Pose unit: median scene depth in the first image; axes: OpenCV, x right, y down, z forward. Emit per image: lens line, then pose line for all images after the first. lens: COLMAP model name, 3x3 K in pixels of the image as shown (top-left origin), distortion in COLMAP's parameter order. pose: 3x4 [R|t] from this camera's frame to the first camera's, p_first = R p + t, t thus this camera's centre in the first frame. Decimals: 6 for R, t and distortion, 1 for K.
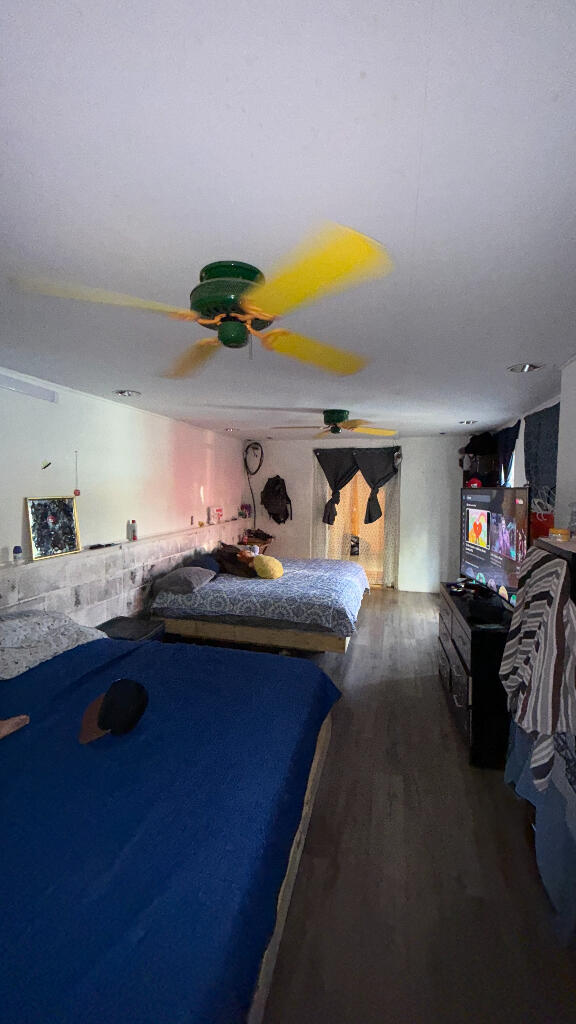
lens RADIAL K [[408.3, 0, 288.0], [0, 408.3, 509.9], [0, 0, 1]] dist [-0.000618, 0.000939]
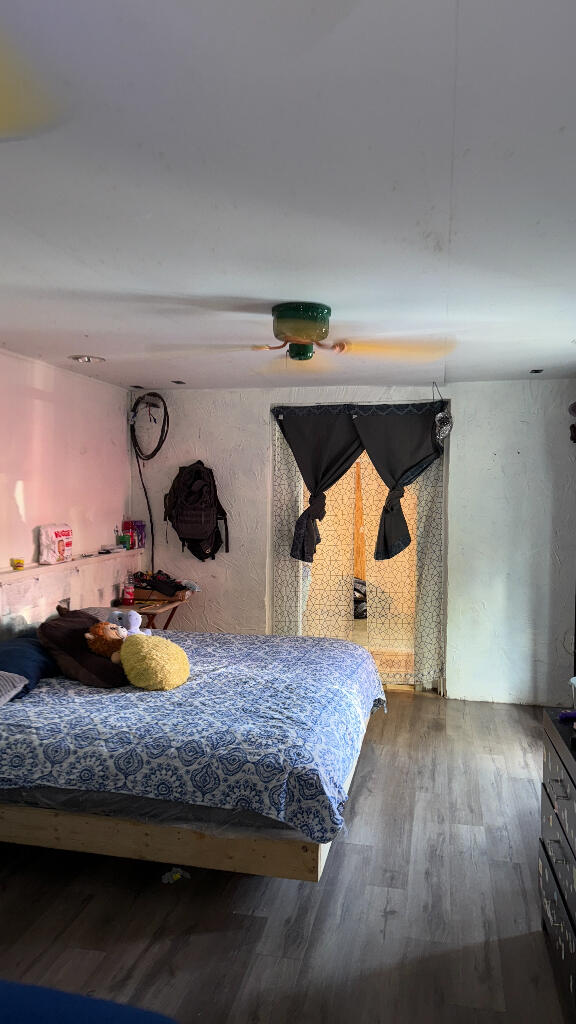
lens RADIAL K [[722.0, 0, 284.9], [0, 722.0, 511.8], [0, 0, 1]] dist [0.052660, -0.063182]
pose [[0.999095, -0.000684, 0.042531, 0.050634], [0.001692, 0.999718, -0.023675, -0.003894], [-0.042503, 0.023726, 0.998815, 0.172162]]
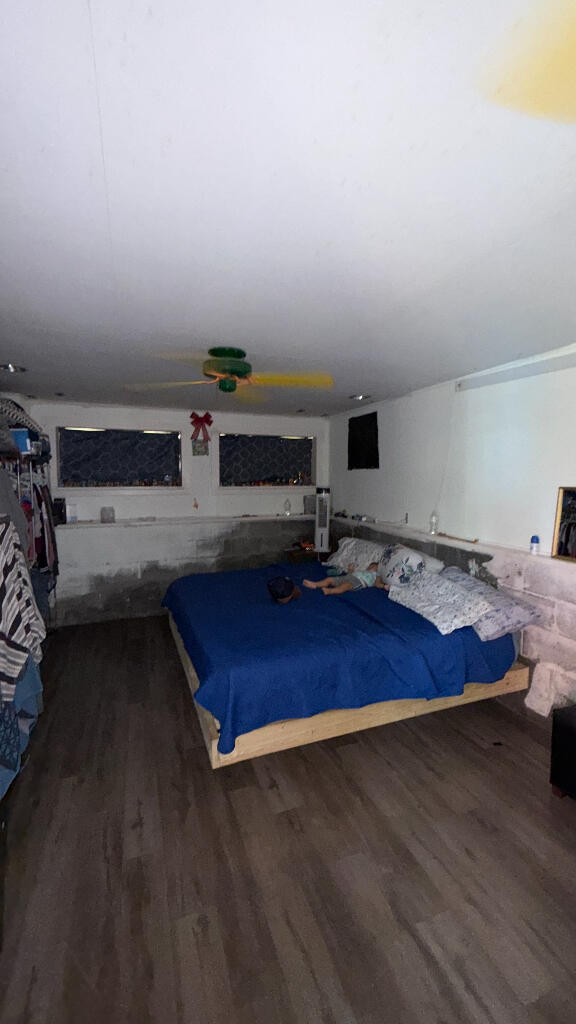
lens RADIAL K [[408.3, 0, 289.5], [0, 408.3, 511.6], [0, 0, 1]] dist [-0.000618, 0.000939]
pose [[-0.815042, 0.052048, -0.577060, 0.390069], [-0.028676, 0.991113, 0.129895, -0.082118], [0.578692, 0.122418, -0.806306, 1.535820]]
